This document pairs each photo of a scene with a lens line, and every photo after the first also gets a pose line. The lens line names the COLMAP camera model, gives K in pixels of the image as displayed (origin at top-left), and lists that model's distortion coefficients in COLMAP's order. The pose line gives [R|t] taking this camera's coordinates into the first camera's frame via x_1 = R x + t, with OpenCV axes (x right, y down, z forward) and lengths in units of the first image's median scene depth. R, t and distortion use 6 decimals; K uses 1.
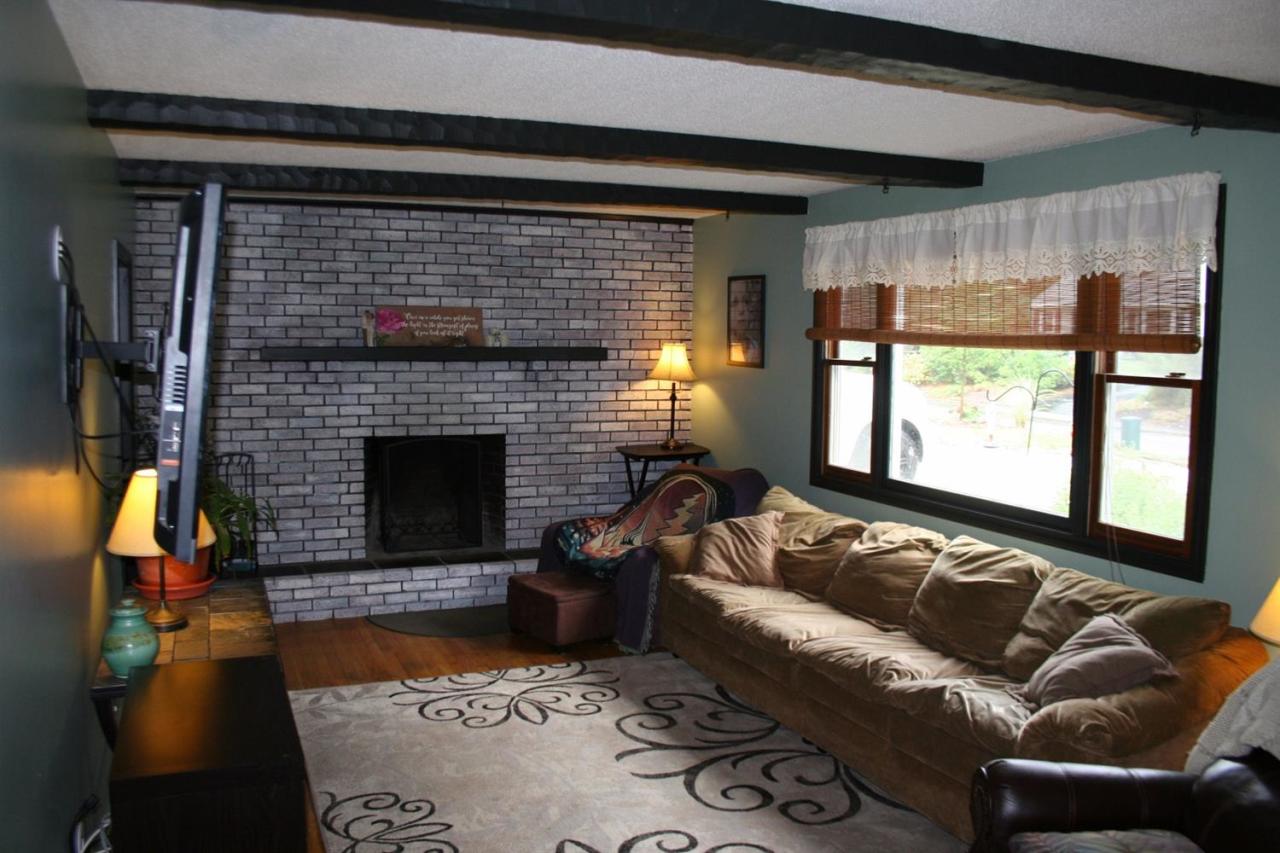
lens RADIAL K [[1048.8, 0, 640.0], [0, 1048.8, 426.5], [0, 0, 1]] dist [-0.155395, 0.123375]
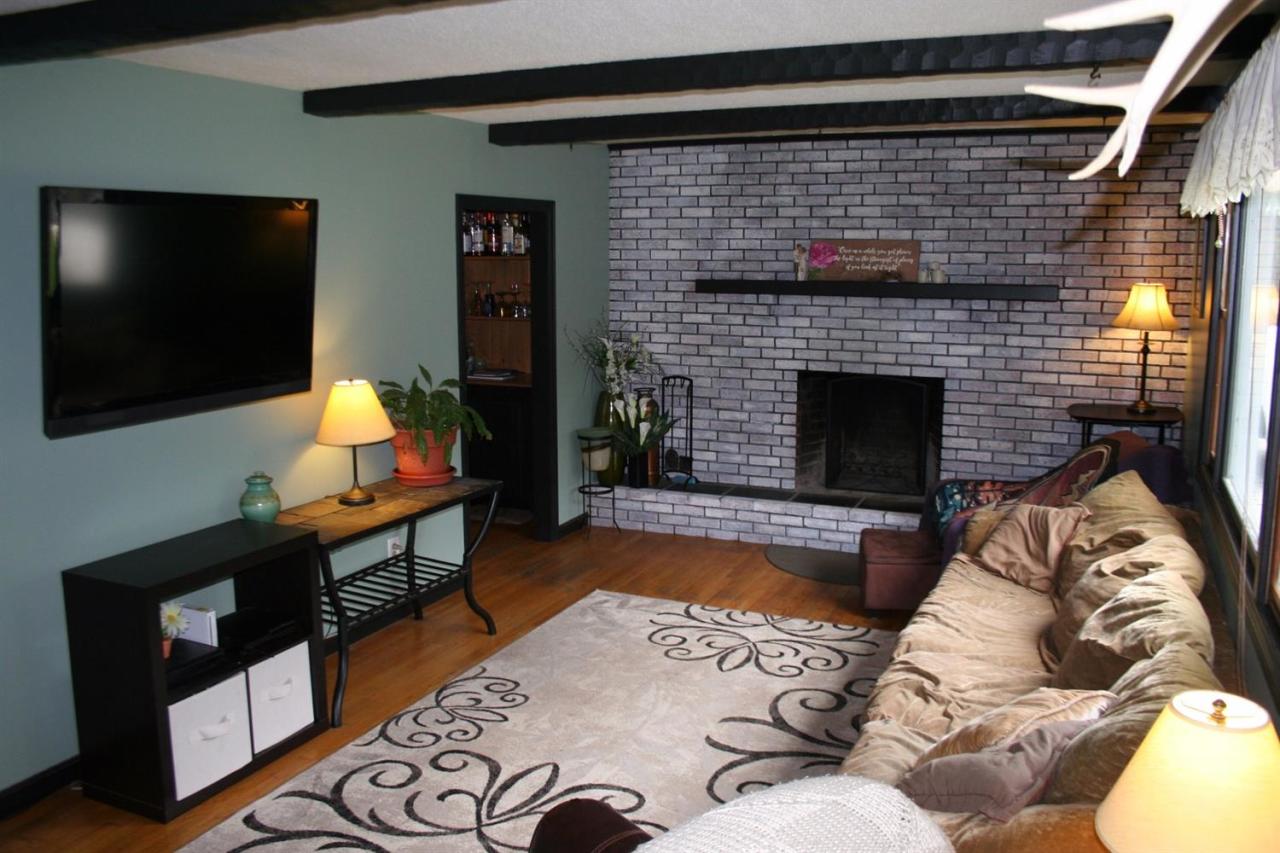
lens RADIAL K [[1068.9, 0, 640.0], [0, 1068.9, 426.5], [0, 0, 1]] dist [-0.153099, 0.122924]
pose [[0.679223, 0.106752, -0.726127, 0.393711], [-0.056993, 0.994050, 0.092828, -0.023109], [0.731716, -0.021667, 0.681265, 0.183882]]
